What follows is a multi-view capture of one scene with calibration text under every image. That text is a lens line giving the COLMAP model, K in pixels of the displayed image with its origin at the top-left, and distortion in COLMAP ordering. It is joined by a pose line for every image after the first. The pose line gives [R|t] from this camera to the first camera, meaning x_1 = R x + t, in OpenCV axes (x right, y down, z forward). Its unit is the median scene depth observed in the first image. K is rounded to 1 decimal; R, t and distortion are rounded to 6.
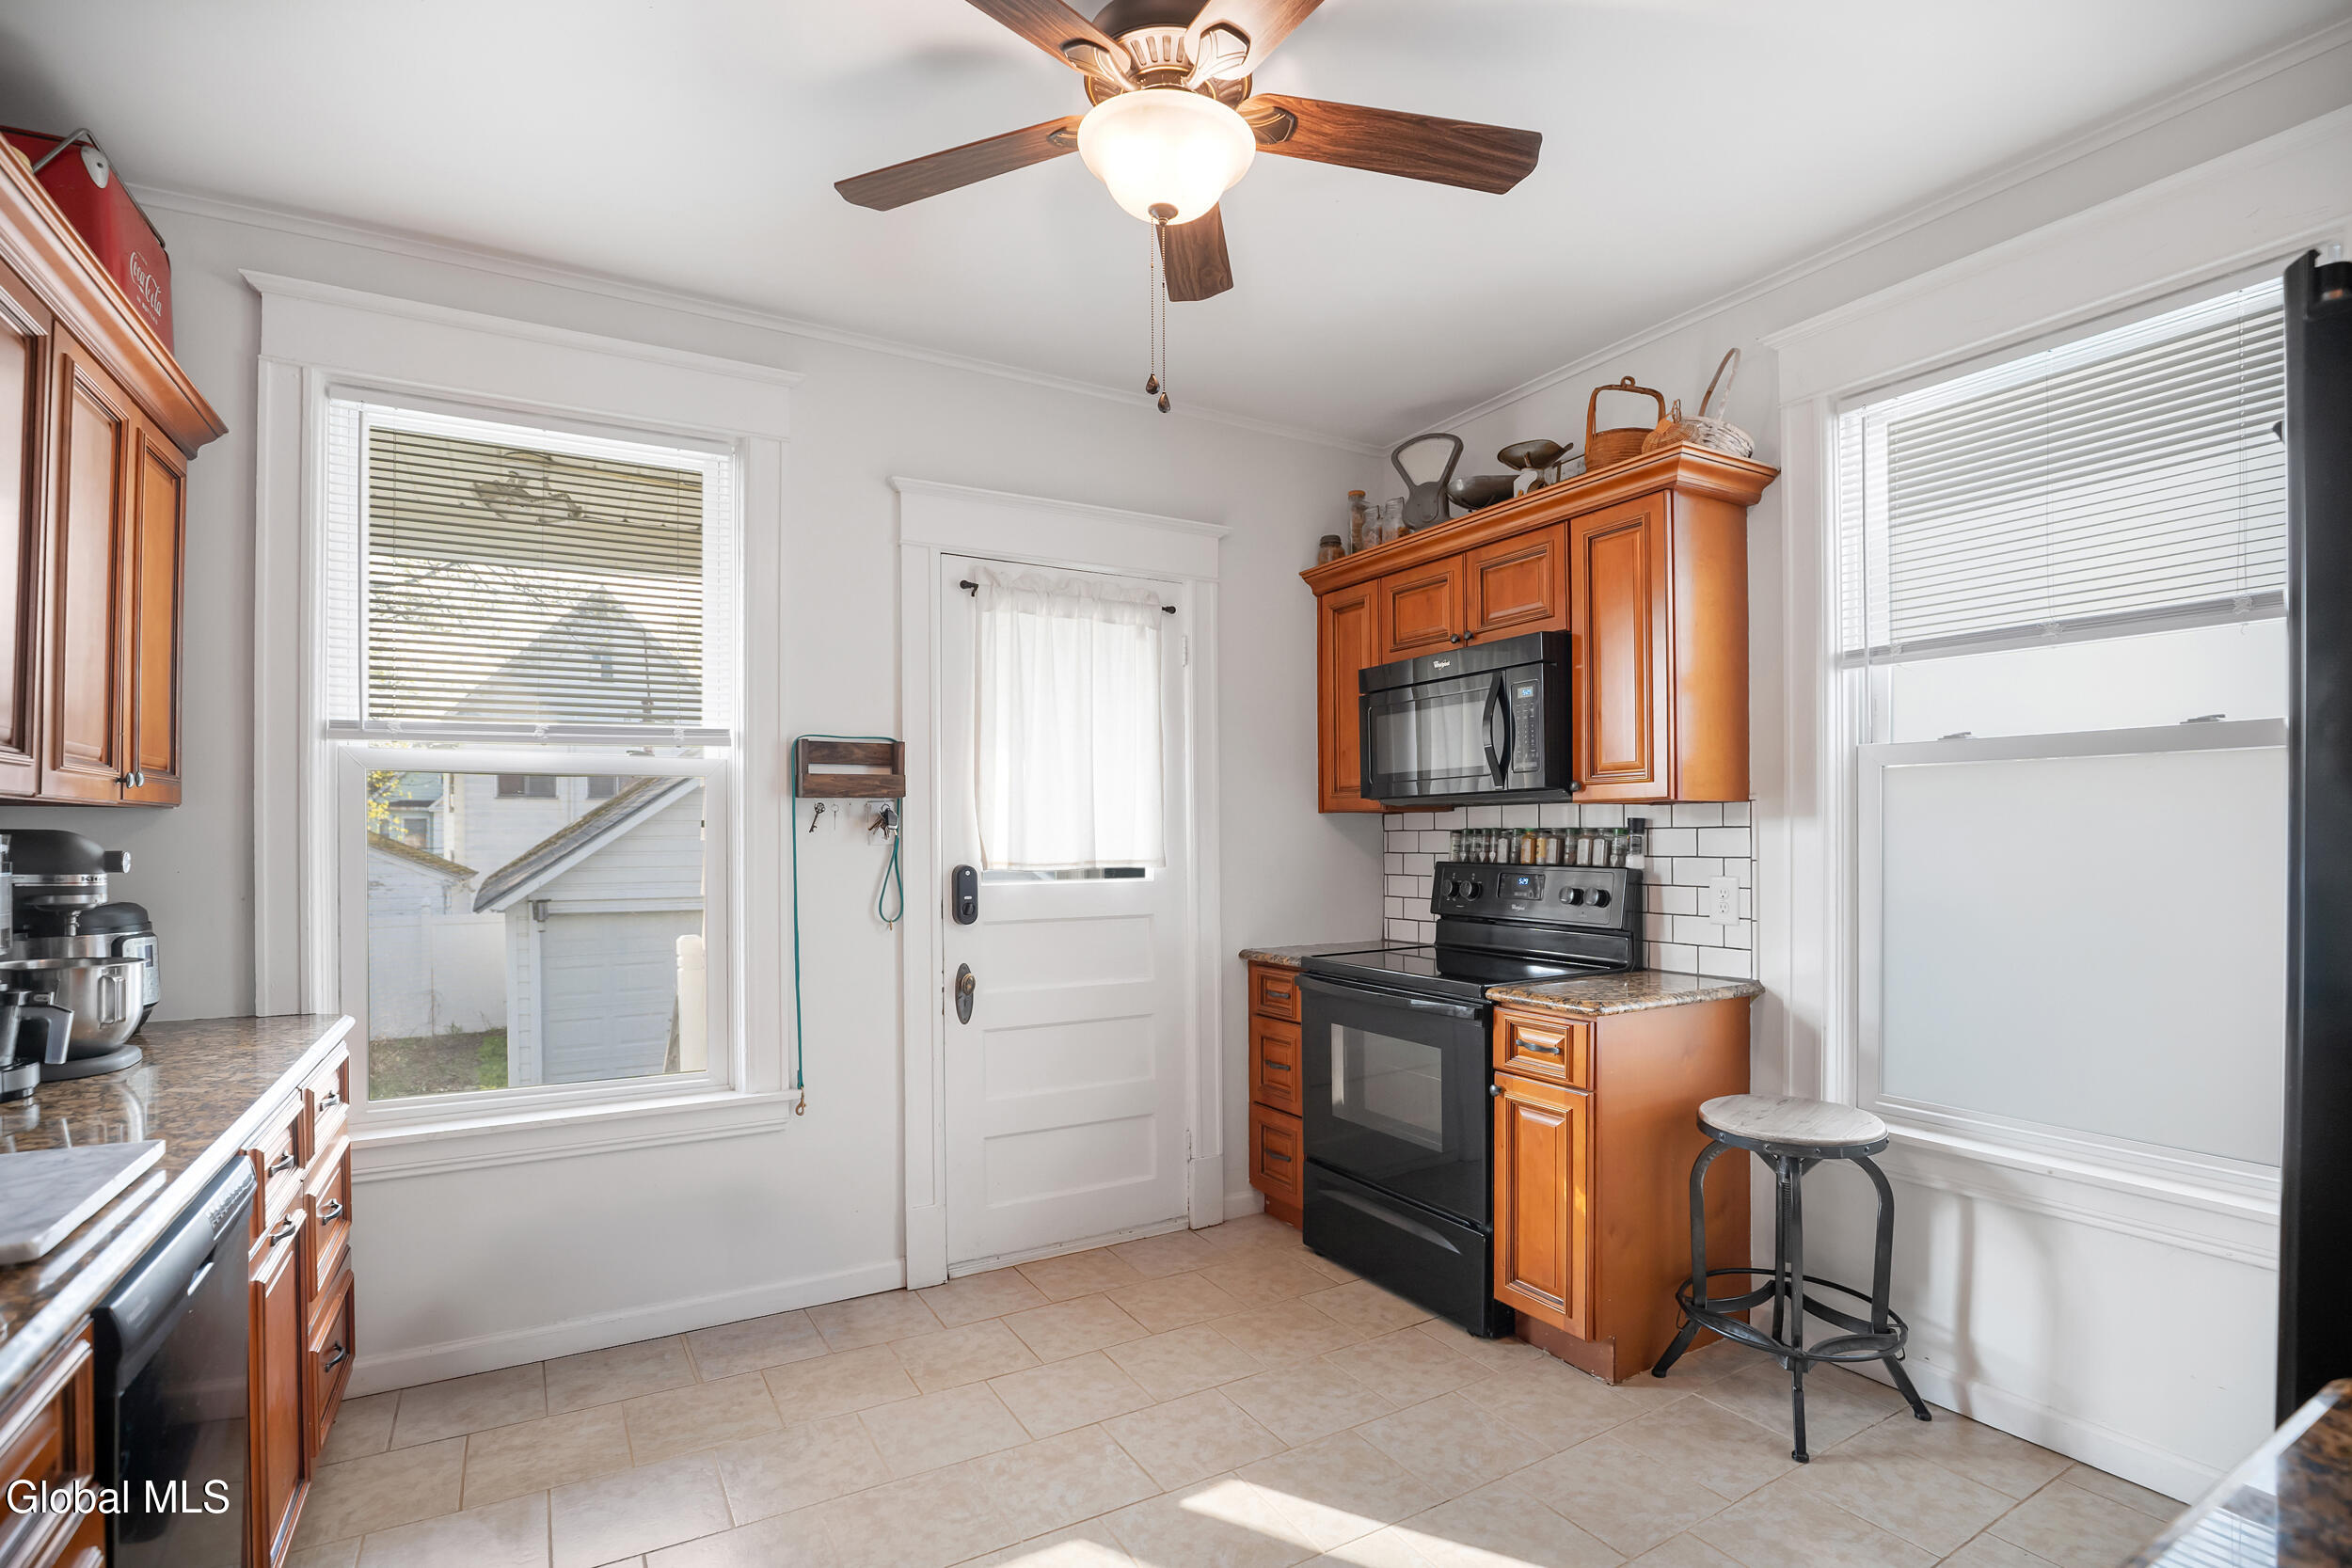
lens RADIAL K [[1086.3, 0, 1169.1], [0, 1086.3, 829.0], [0, 0, 1]] dist [-0.023897, -0.000294]
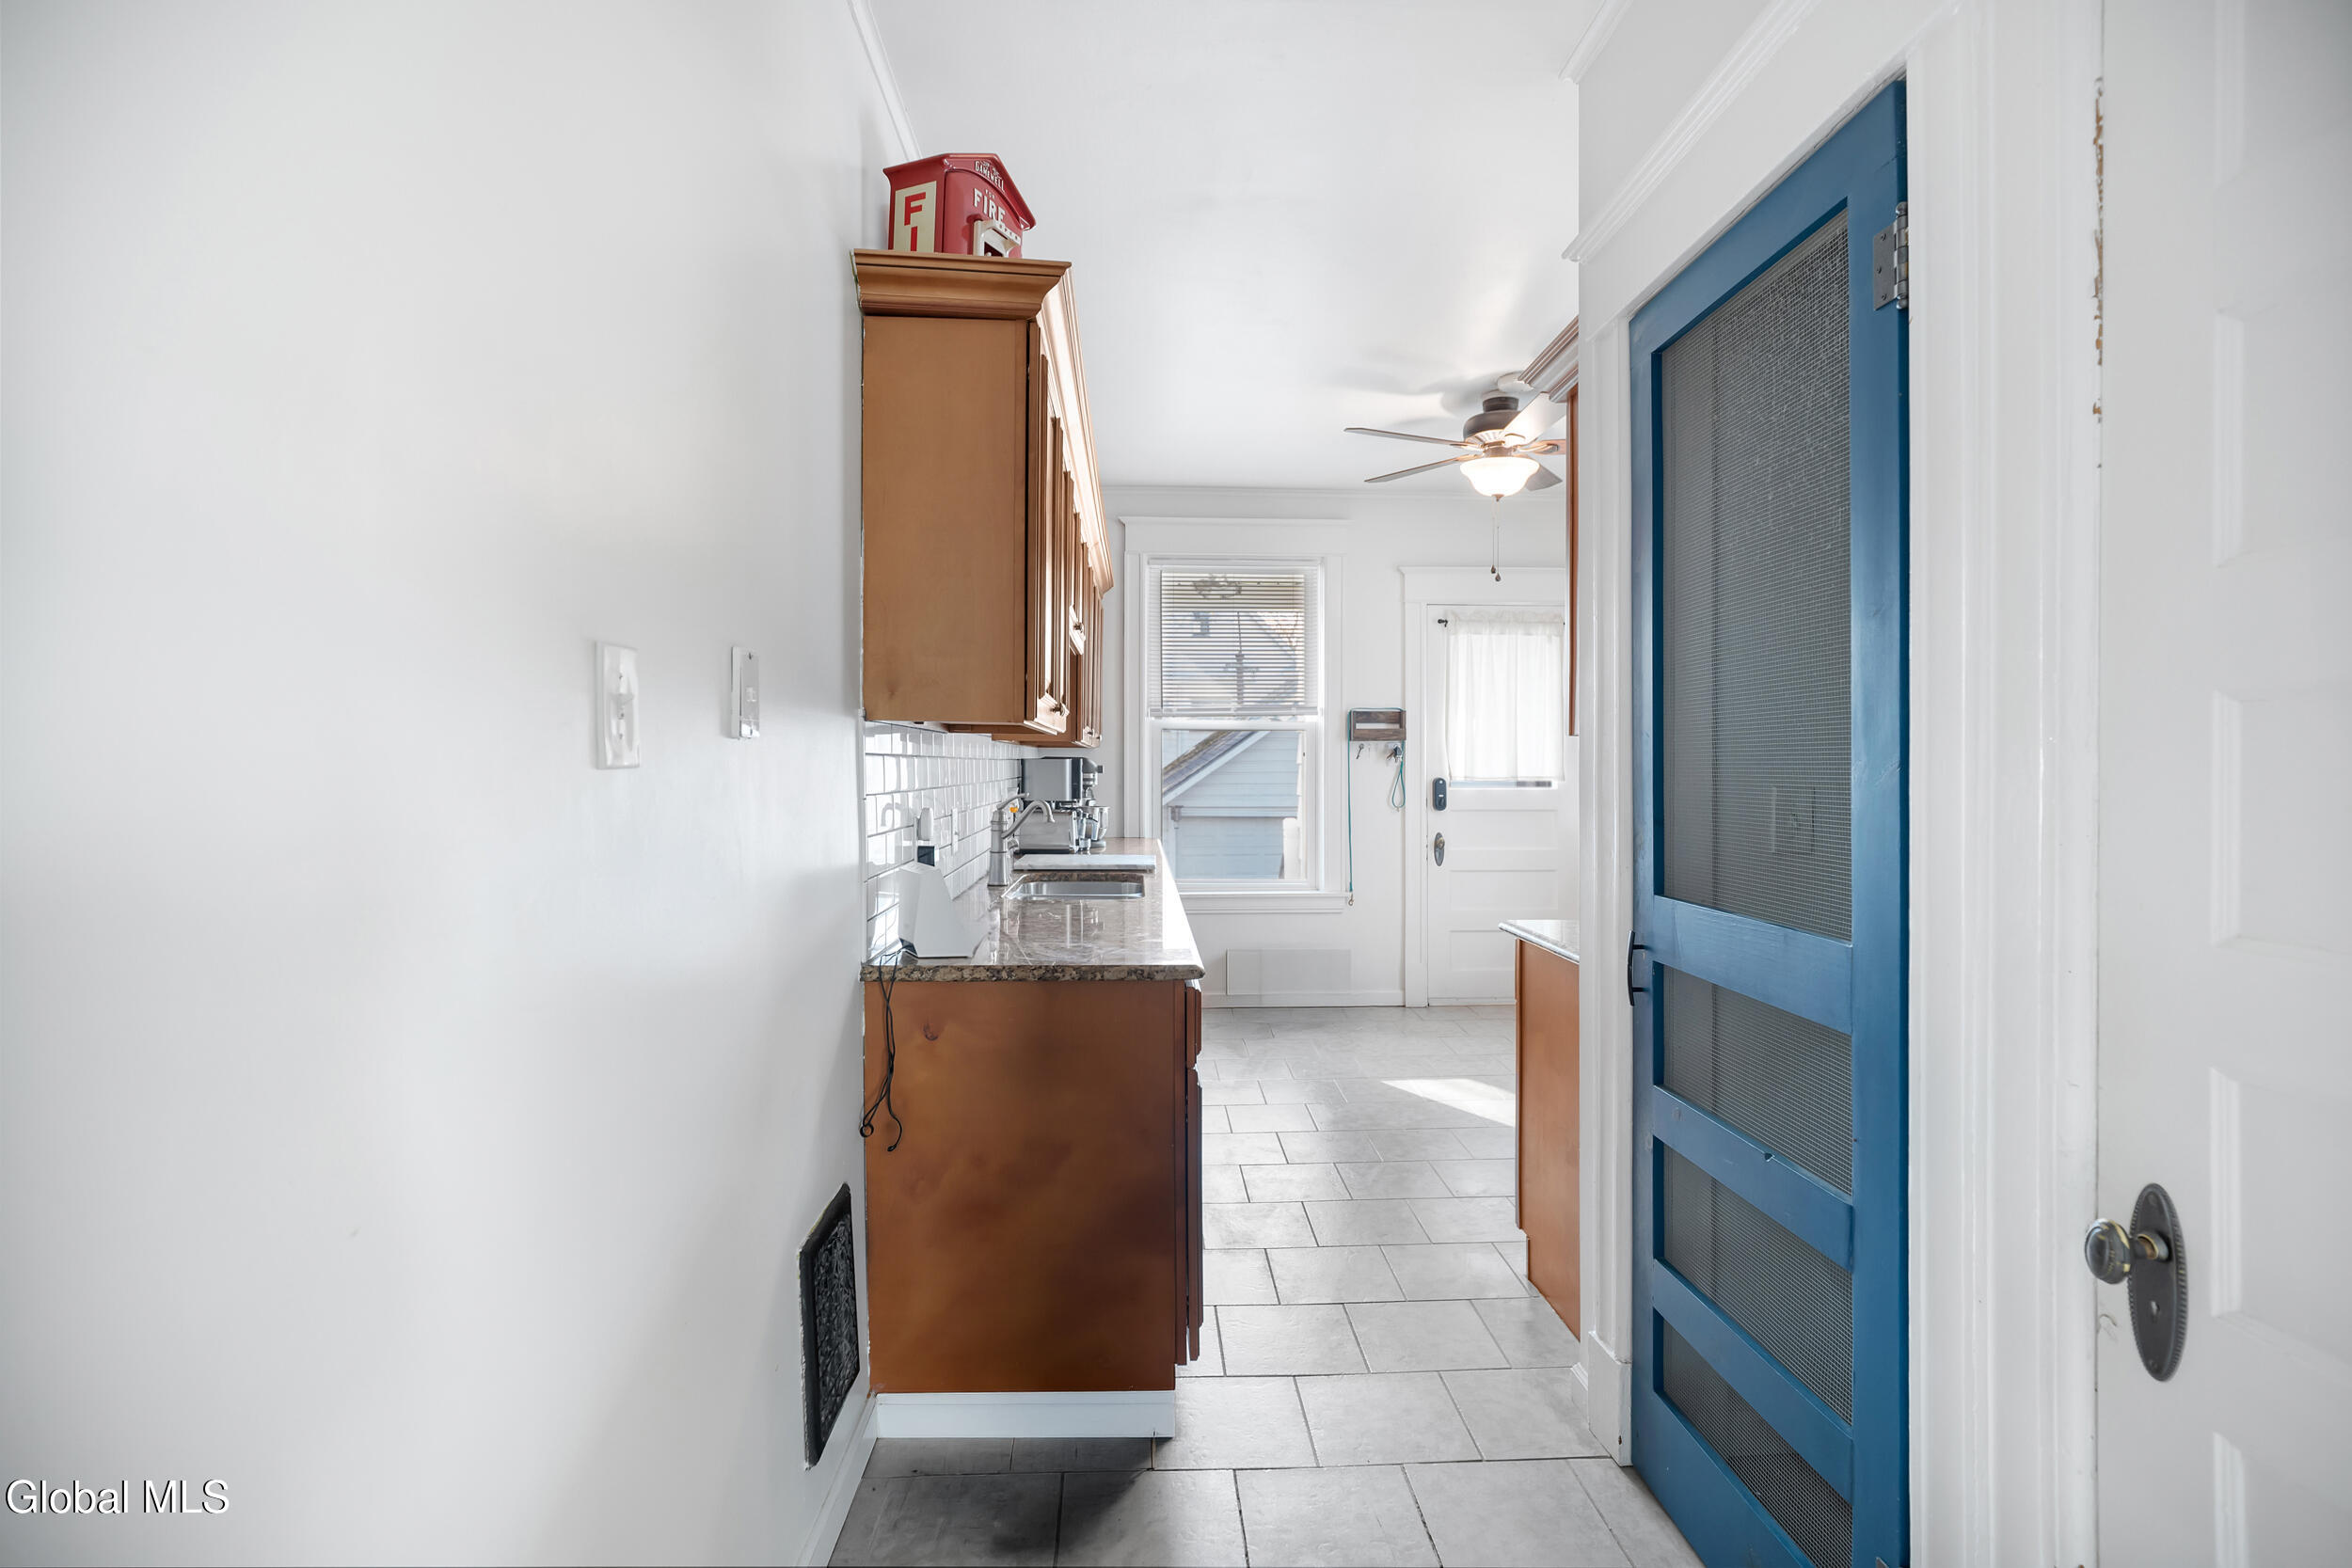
lens RADIAL K [[1086.3, 0, 1183.7], [0, 1086.3, 767.5], [0, 0, 1]] dist [-0.023897, -0.000294]
pose [[0.883559, 0.007778, -0.468255, 0.287269], [-0.002494, 0.999926, 0.011903, -0.004035], [0.468313, -0.009349, 0.883513, -0.810756]]
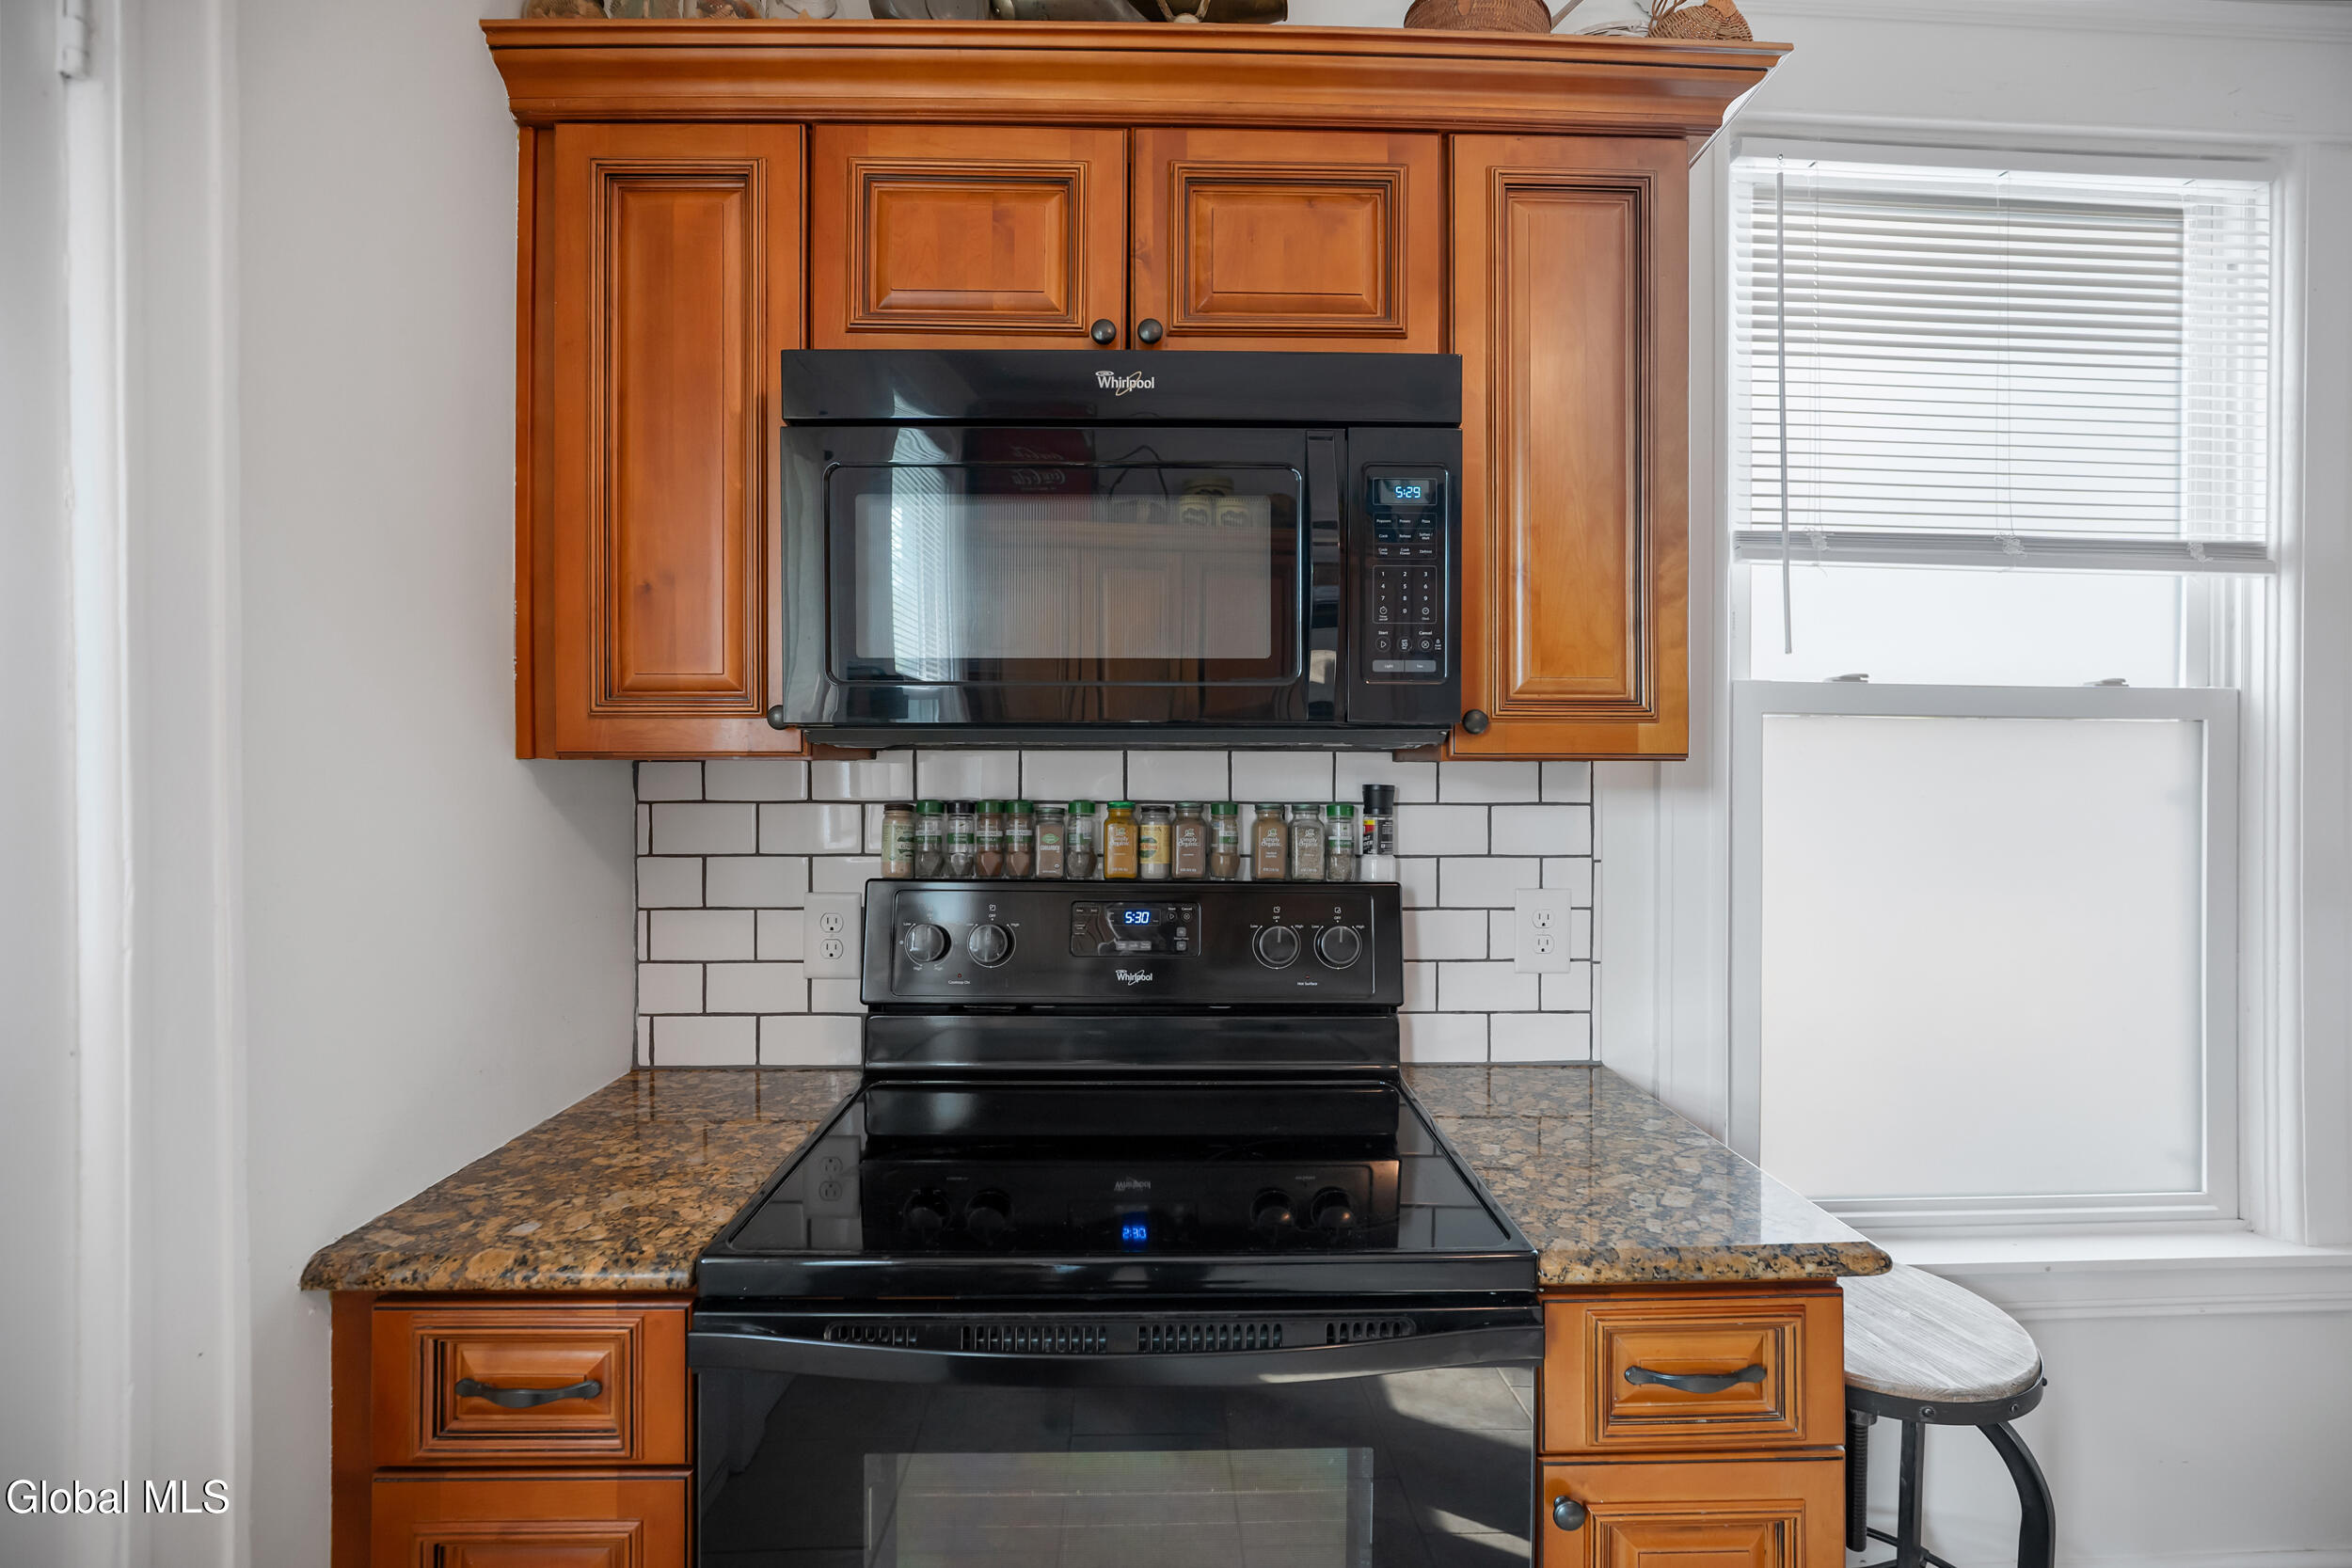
lens RADIAL K [[1086.3, 0, 1181.8], [0, 1086.3, 781.1], [0, 0, 1]] dist [-0.023897, -0.000294]
pose [[0.472472, -0.007035, 0.881318, -0.077611], [-0.011701, 0.999830, 0.014254, -0.018091], [-0.881268, -0.017047, 0.472309, 0.809249]]
